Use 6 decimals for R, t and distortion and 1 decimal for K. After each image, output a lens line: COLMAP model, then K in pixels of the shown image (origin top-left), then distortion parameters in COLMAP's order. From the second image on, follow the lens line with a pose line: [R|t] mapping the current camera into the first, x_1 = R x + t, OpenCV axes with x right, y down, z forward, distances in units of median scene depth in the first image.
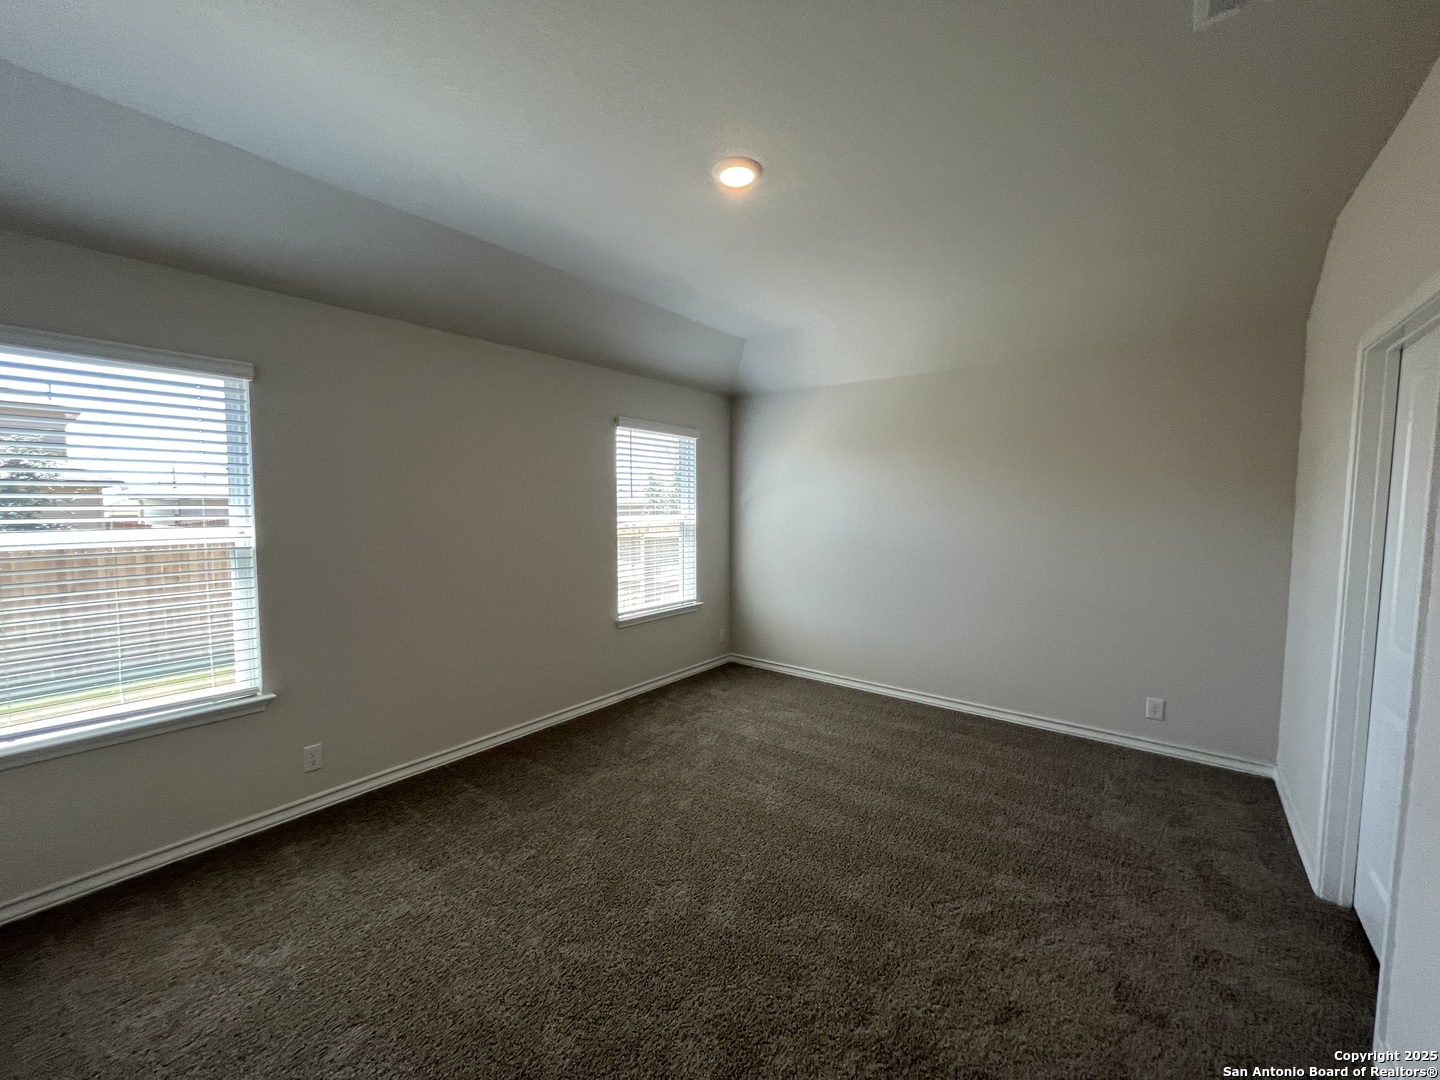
lens RADIAL K [[583.4, 0, 719.4], [0, 583.4, 544.8], [0, 0, 1]] dist [0.001524, -0.000054]
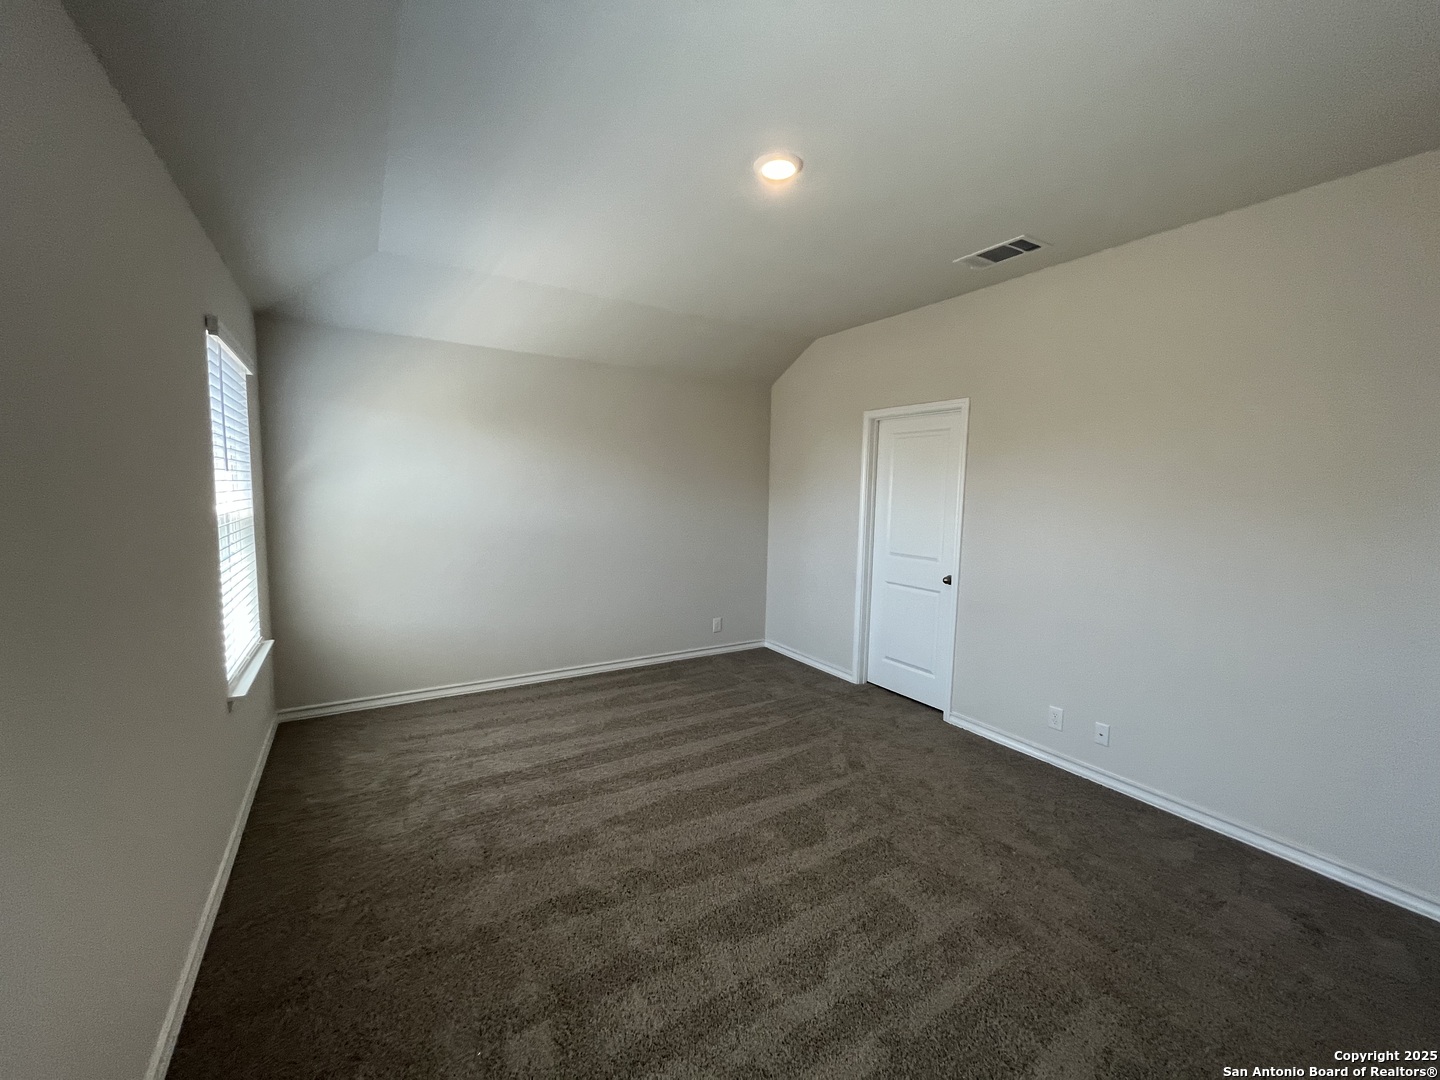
lens RADIAL K [[583.4, 0, 719.4], [0, 583.4, 544.8], [0, 0, 1]] dist [0.001524, -0.000054]
pose [[0.340963, -0.085690, 0.936163, -0.631314], [0.048610, 0.996112, 0.073473, -0.035827], [-0.938819, 0.020455, 0.343803, 0.465176]]
